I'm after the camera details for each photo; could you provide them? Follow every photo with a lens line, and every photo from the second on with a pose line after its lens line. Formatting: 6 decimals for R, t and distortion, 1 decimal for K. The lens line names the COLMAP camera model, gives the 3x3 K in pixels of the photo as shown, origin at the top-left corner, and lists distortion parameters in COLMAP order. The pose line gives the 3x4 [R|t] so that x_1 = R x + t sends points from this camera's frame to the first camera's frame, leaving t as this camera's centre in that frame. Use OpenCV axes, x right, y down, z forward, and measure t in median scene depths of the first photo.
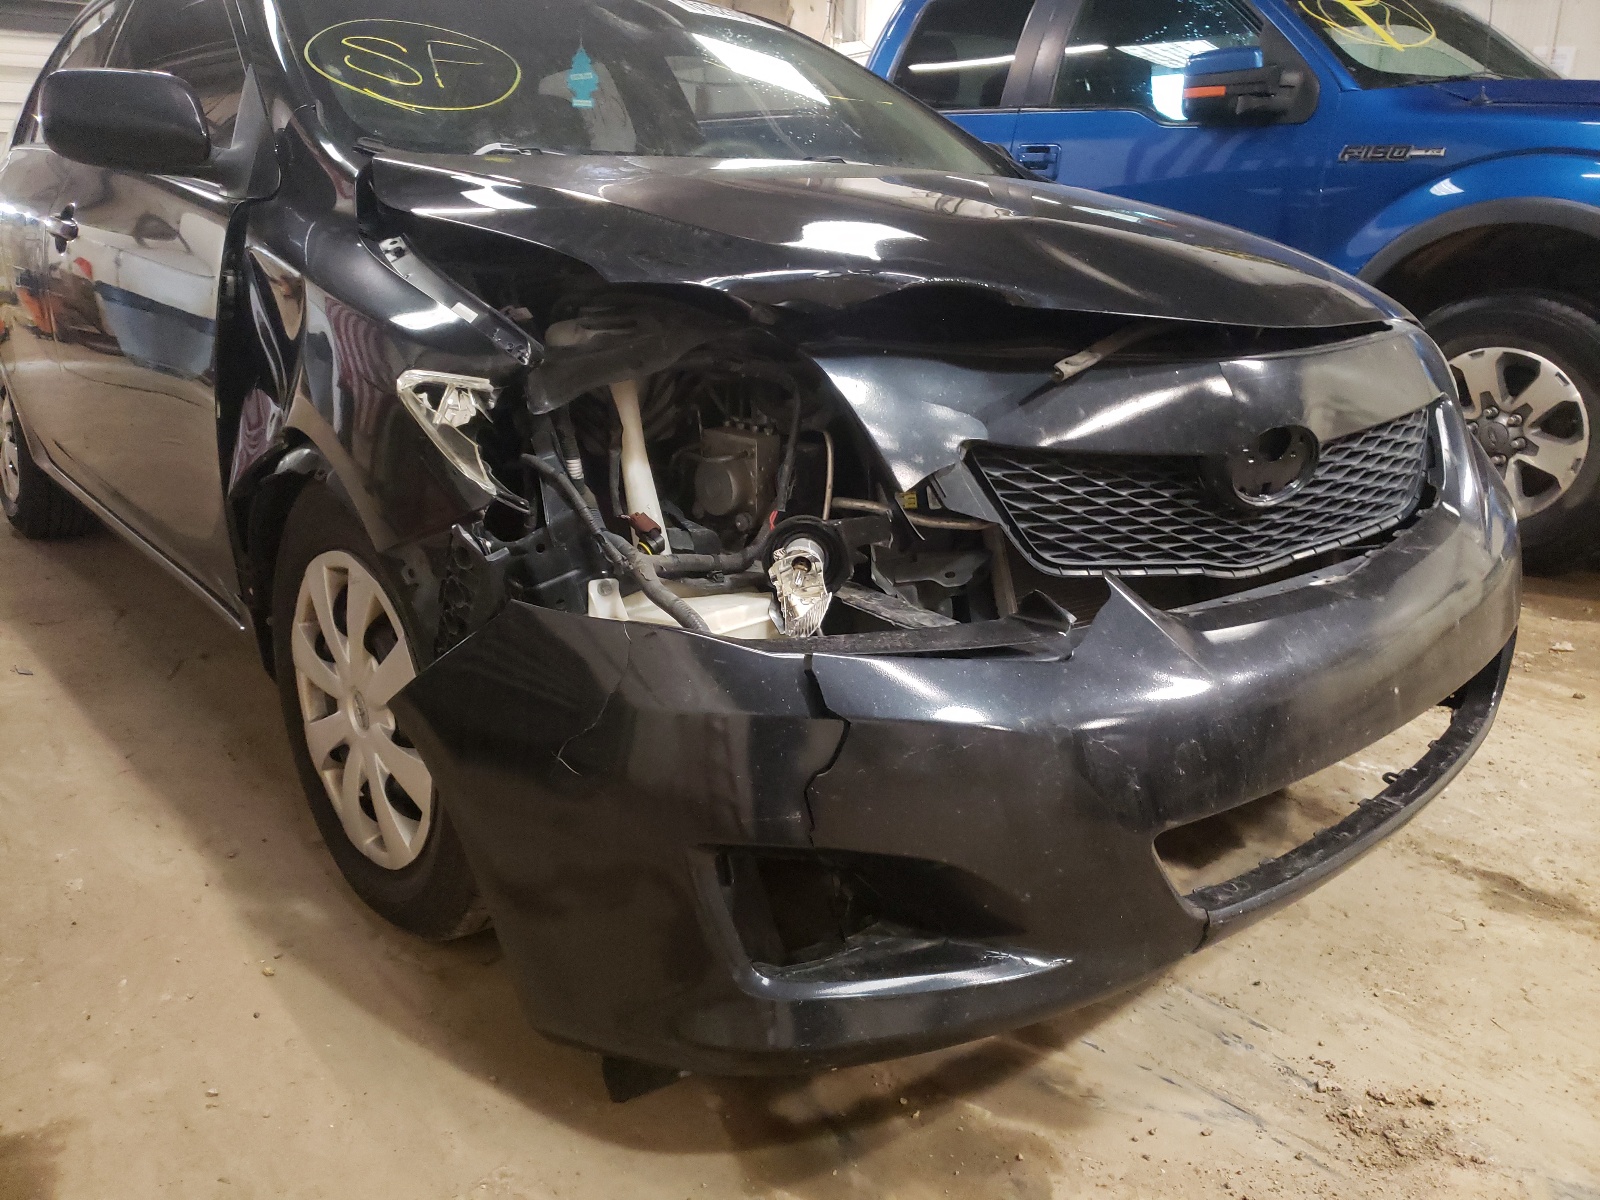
lens RADIAL K [[1245.9, 0, 796.1], [0, 1245.9, 606.0], [0, 0, 1]] dist [0.009044, 0.009543]
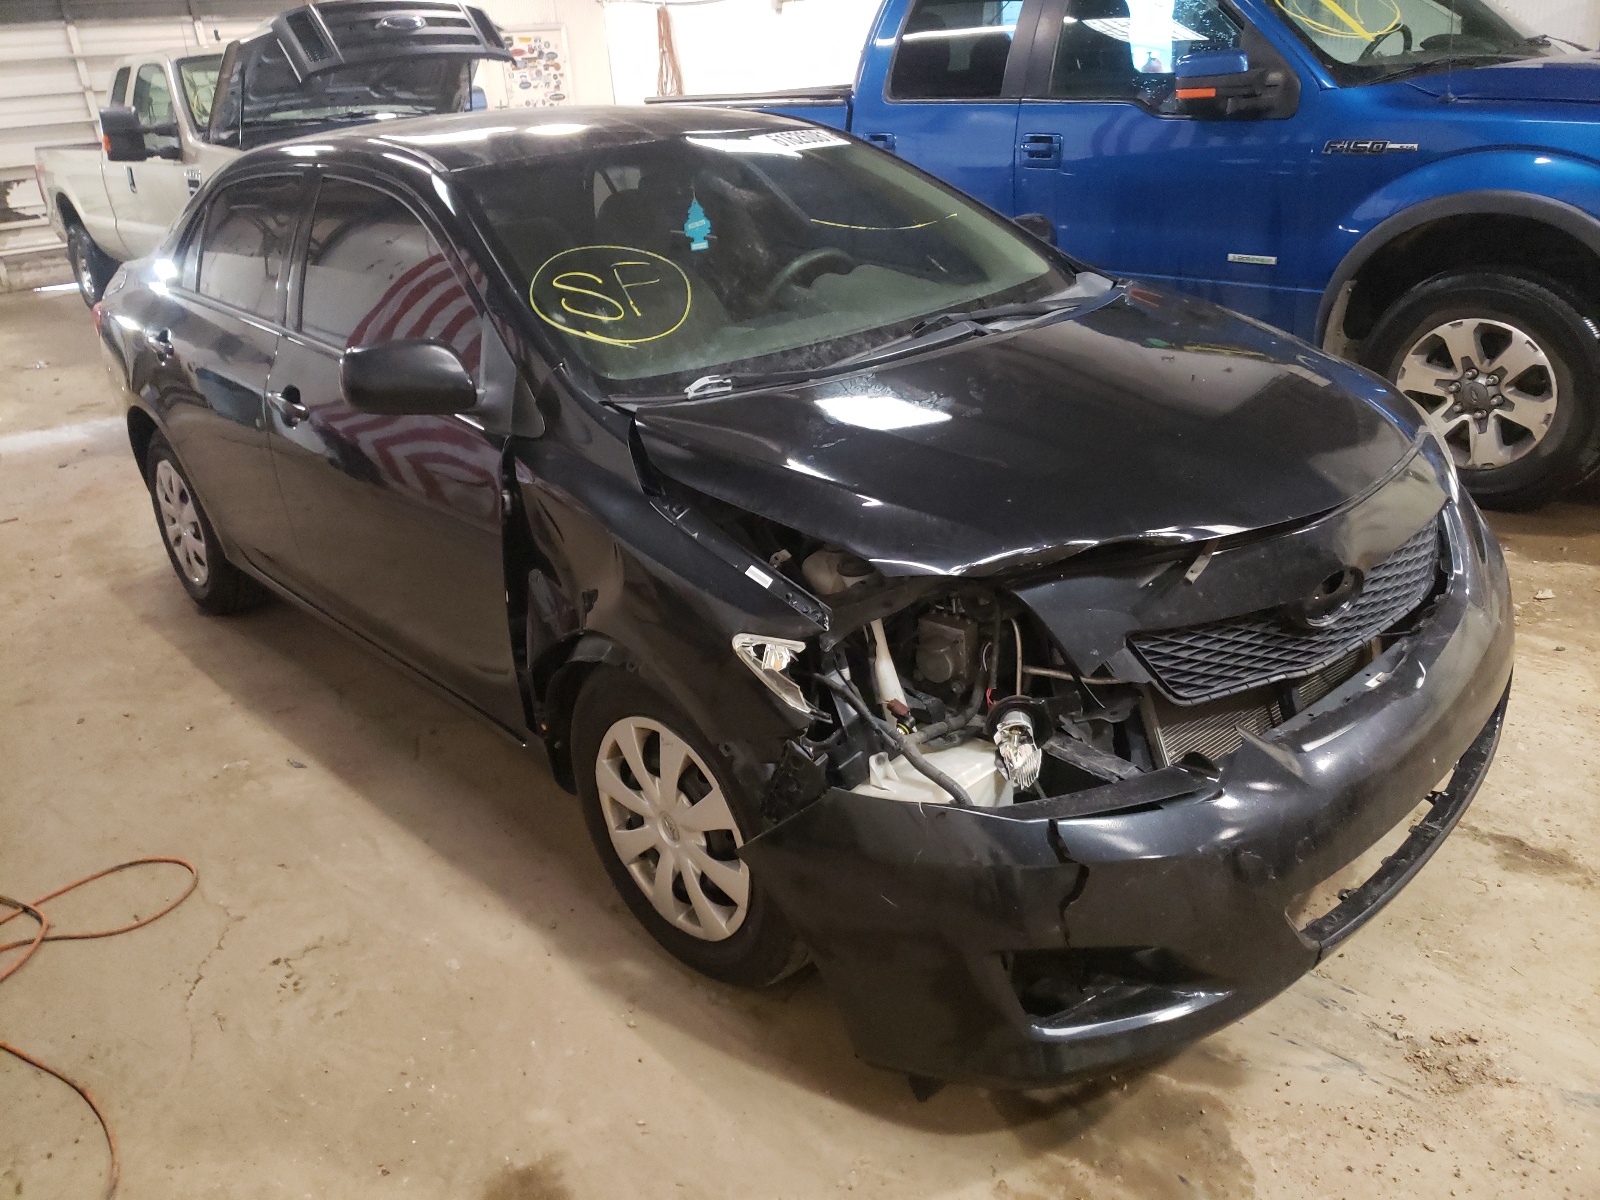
lens RADIAL K [[1226.5, 0, 800.0], [0, 1226.5, 600.0], [0, 0, 1]] dist [0.013265, 0.007724]
pose [[0.994425, -0.105375, 0.003905, -0.207855], [0.104573, 0.990257, 0.091954, -0.300561], [-0.013557, -0.091033, 0.995756, -0.341421]]
